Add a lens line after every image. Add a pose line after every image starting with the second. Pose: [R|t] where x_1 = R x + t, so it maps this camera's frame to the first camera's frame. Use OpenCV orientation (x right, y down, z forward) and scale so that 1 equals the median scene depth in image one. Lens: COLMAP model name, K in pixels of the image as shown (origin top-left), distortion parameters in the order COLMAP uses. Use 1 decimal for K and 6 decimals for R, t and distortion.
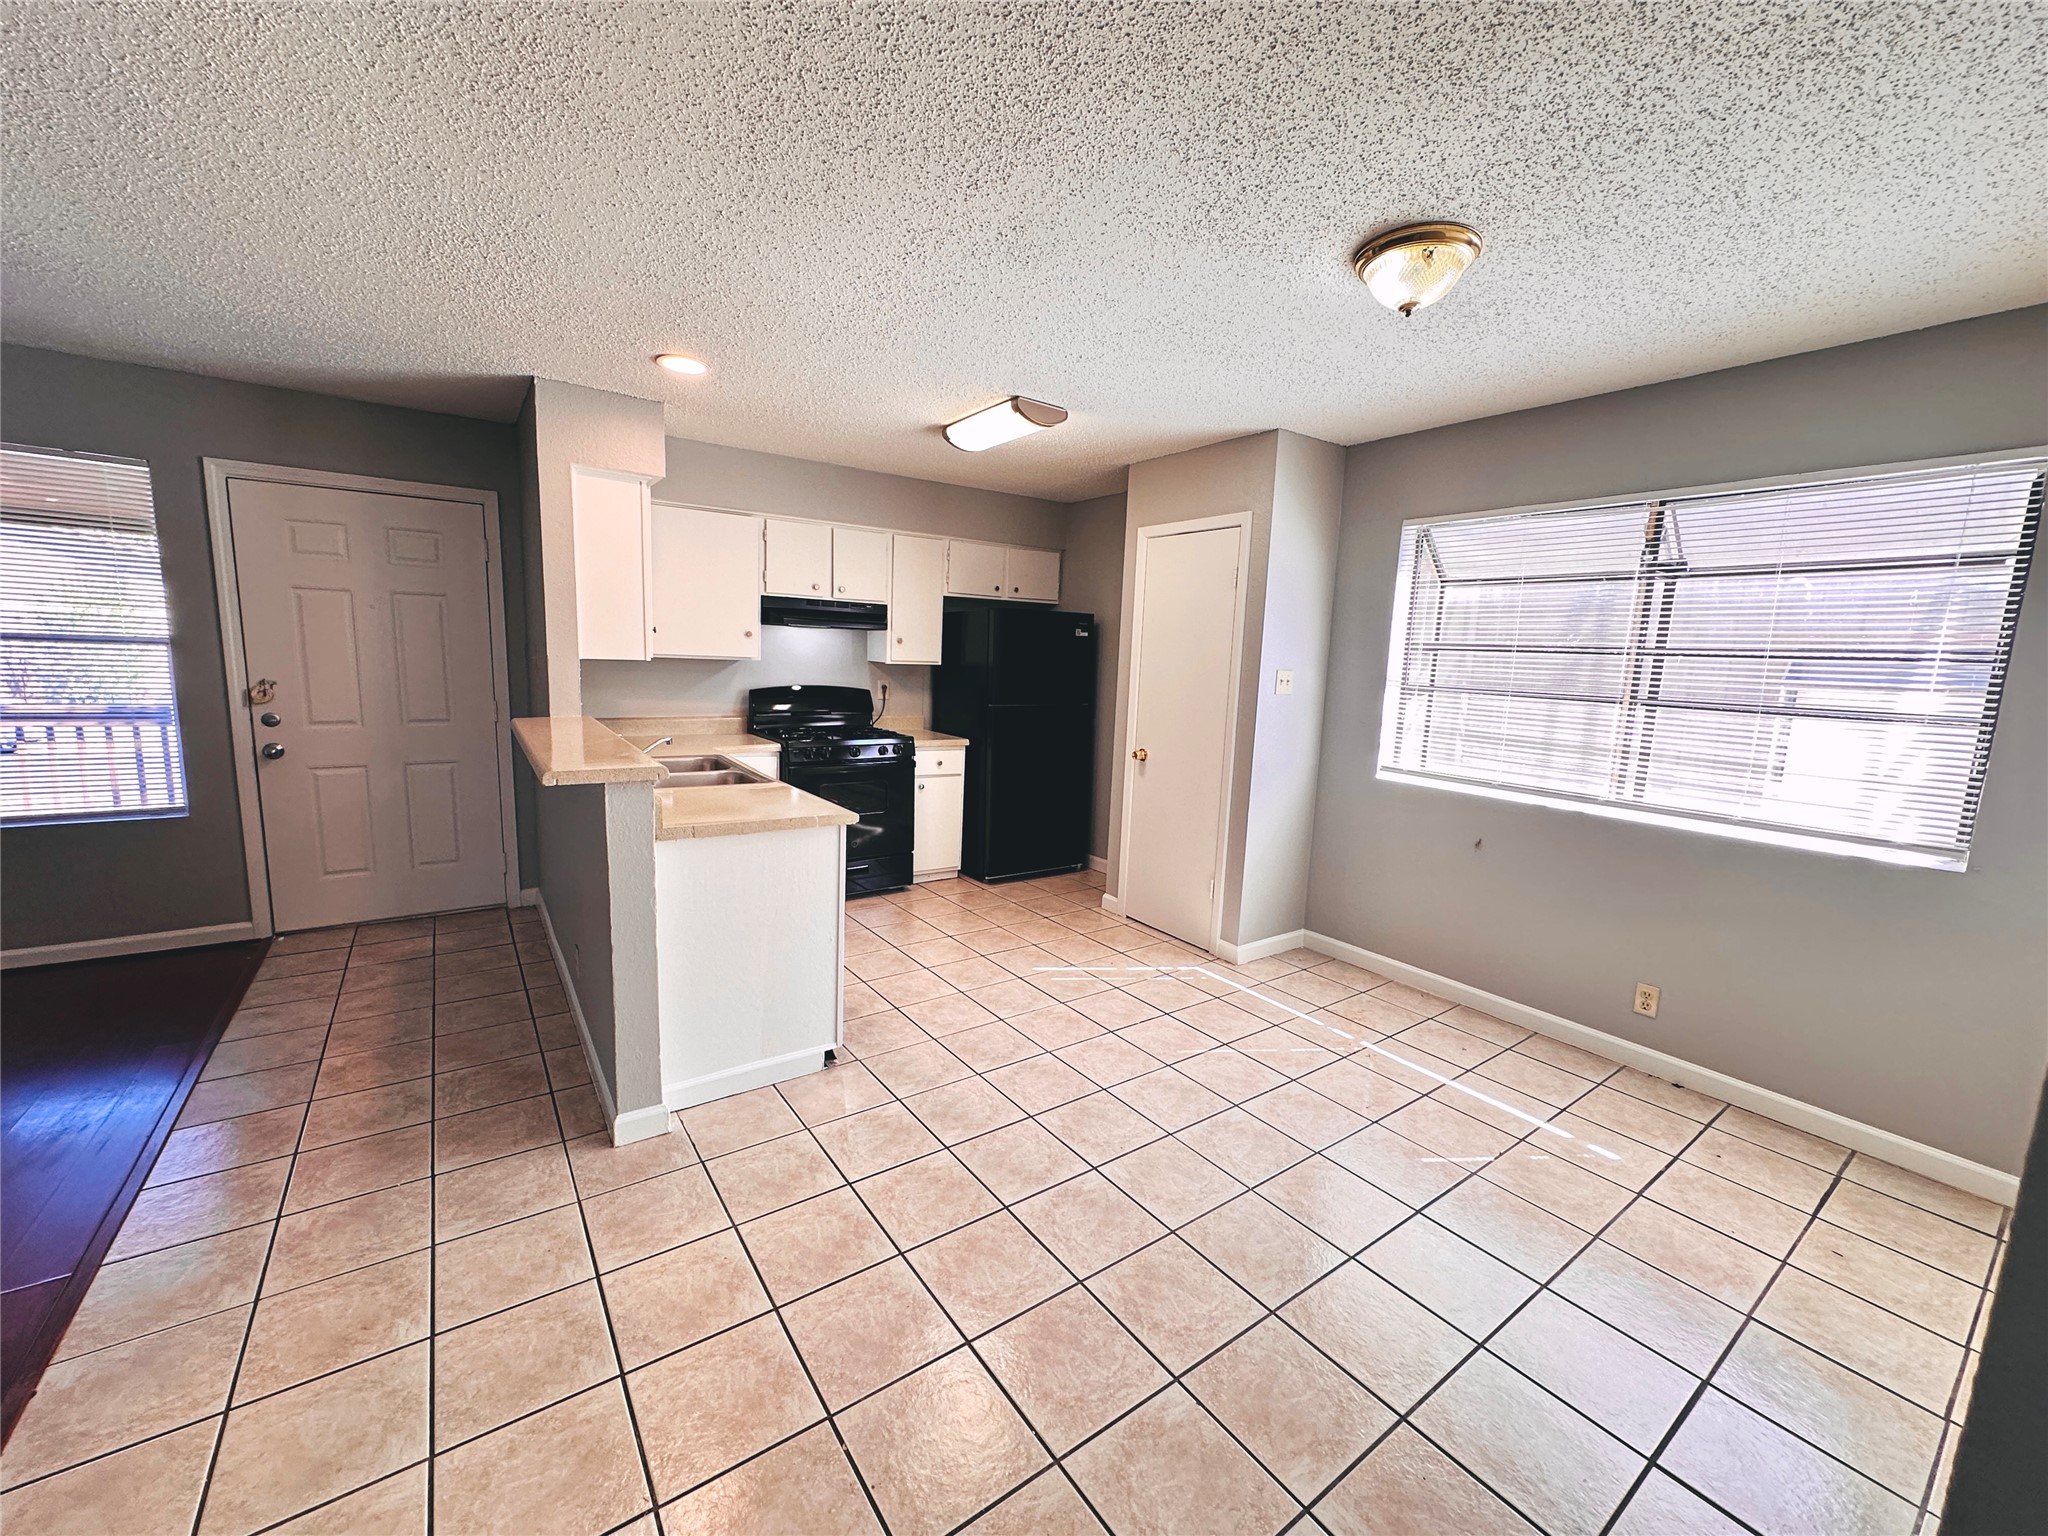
lens RADIAL K [[809.6, 0, 1018.7], [0, 809.6, 766.4], [0, 0, 1]] dist [-0.002099, 0.000285]
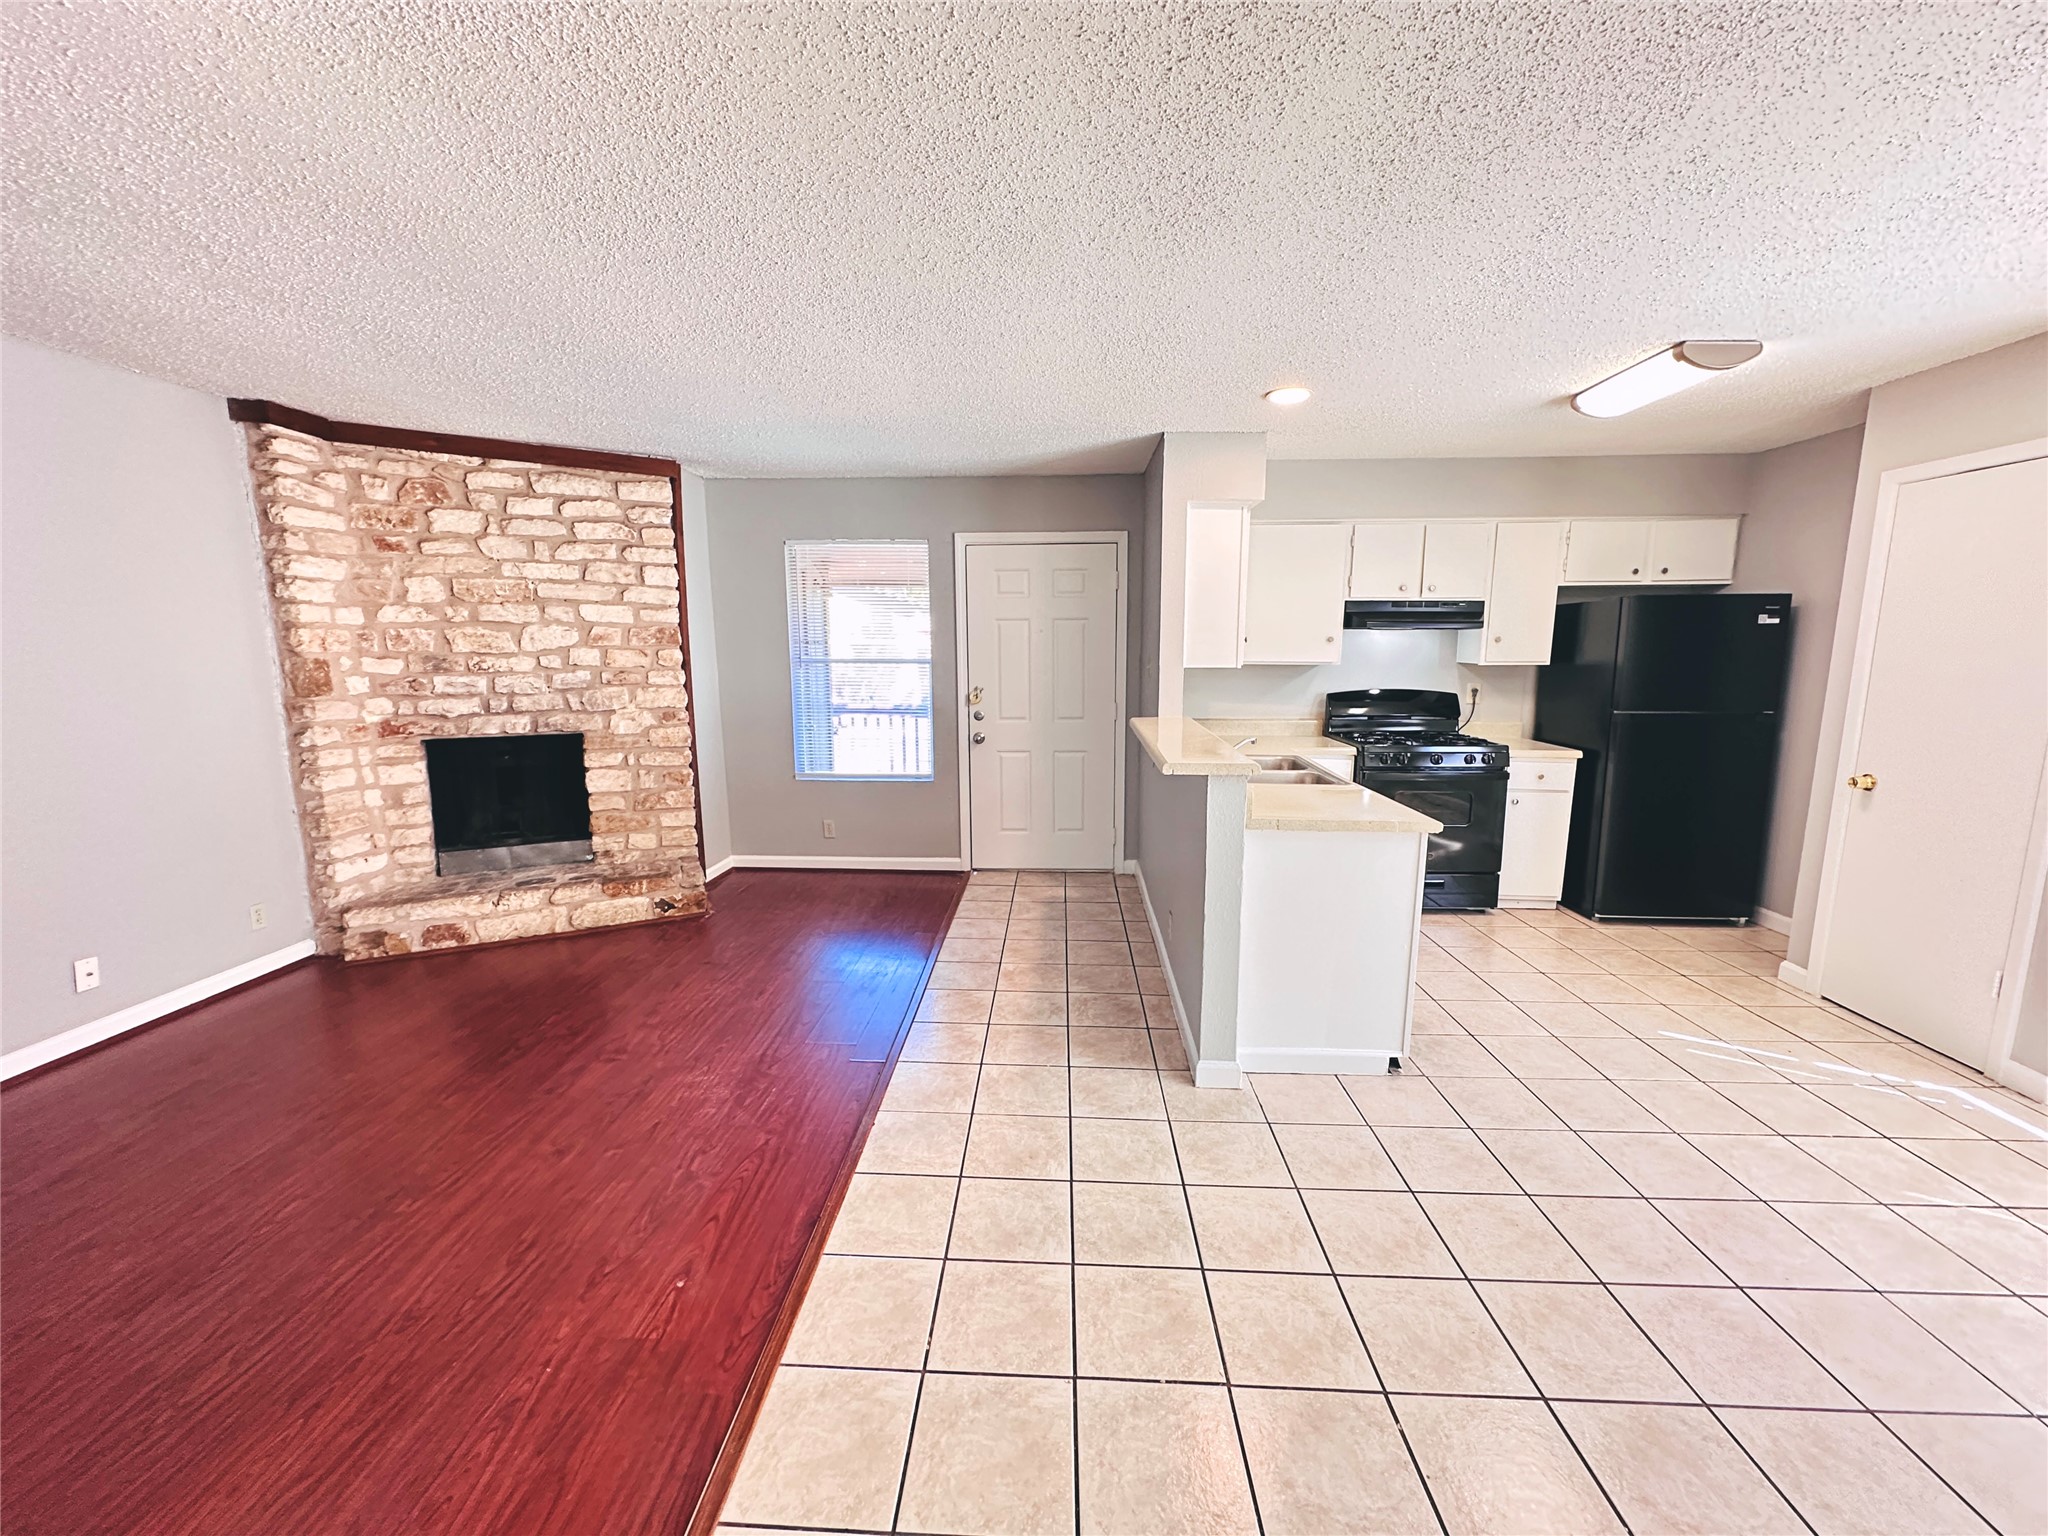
lens RADIAL K [[809.6, 0, 1024.9], [0, 809.6, 766.9], [0, 0, 1]] dist [-0.002099, 0.000285]
pose [[0.788705, 0.054806, -0.612324, -0.002127], [-0.055821, 0.998288, 0.017451, 0.001652], [0.612232, 0.020417, 0.790415, -0.054319]]
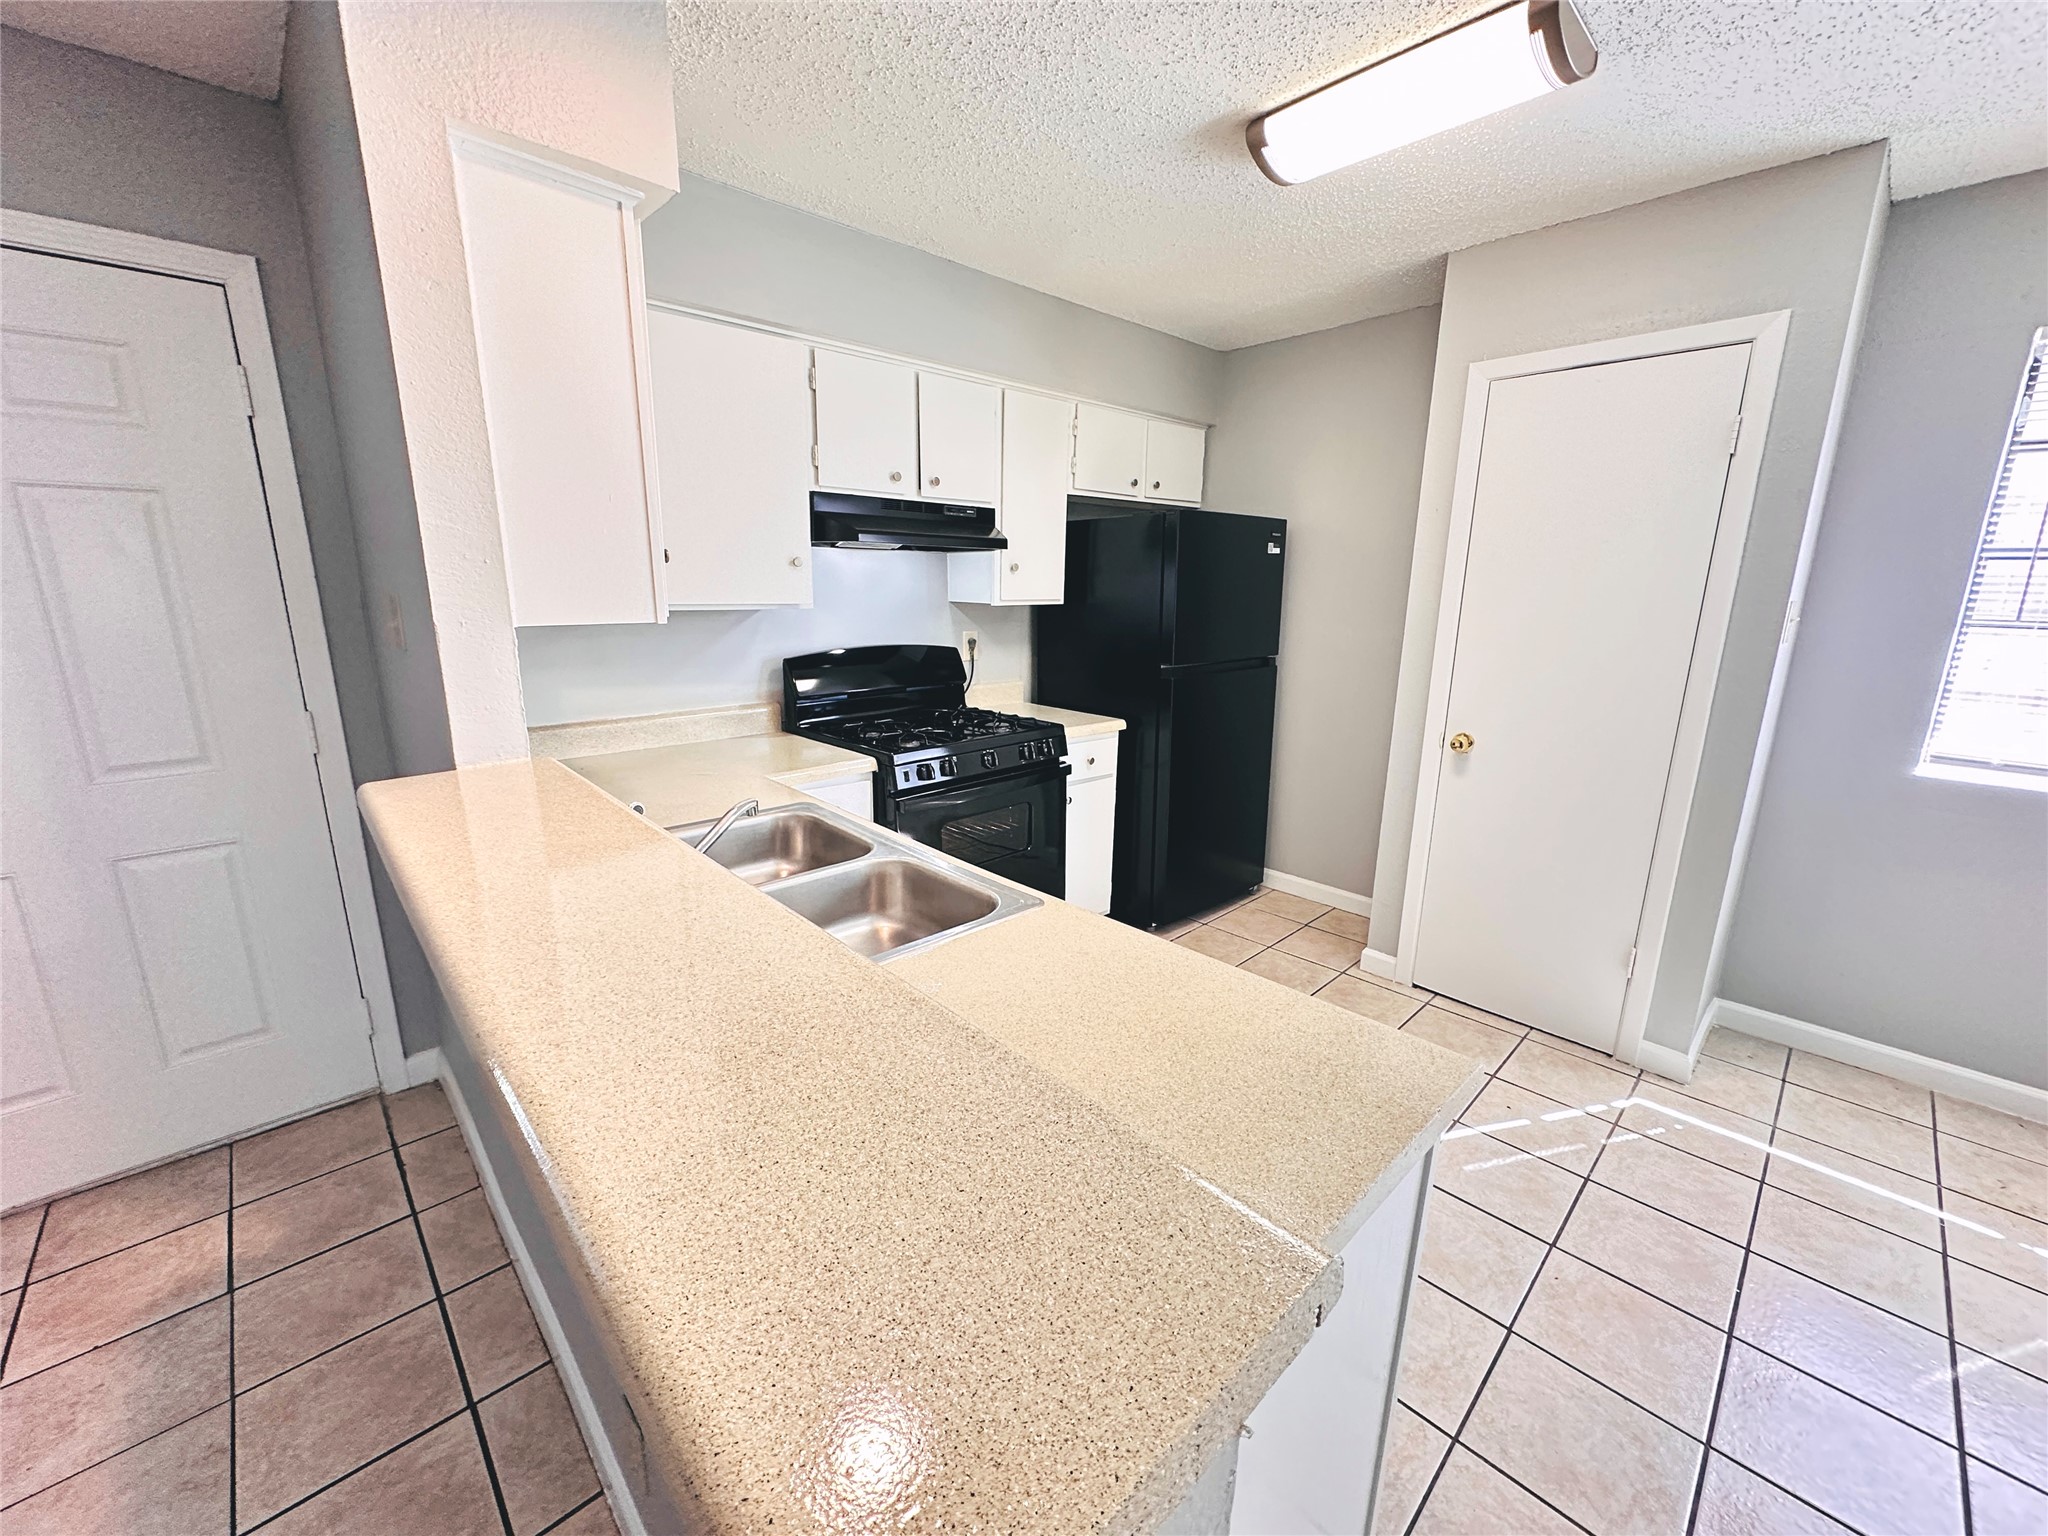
lens RADIAL K [[809.6, 0, 1016.5], [0, 809.6, 766.2], [0, 0, 1]] dist [-0.002099, 0.000285]
pose [[0.989260, -0.058590, 0.133906, -0.325820], [0.046473, 0.994685, 0.091885, -0.082801], [-0.138578, -0.084676, 0.986725, 0.510607]]
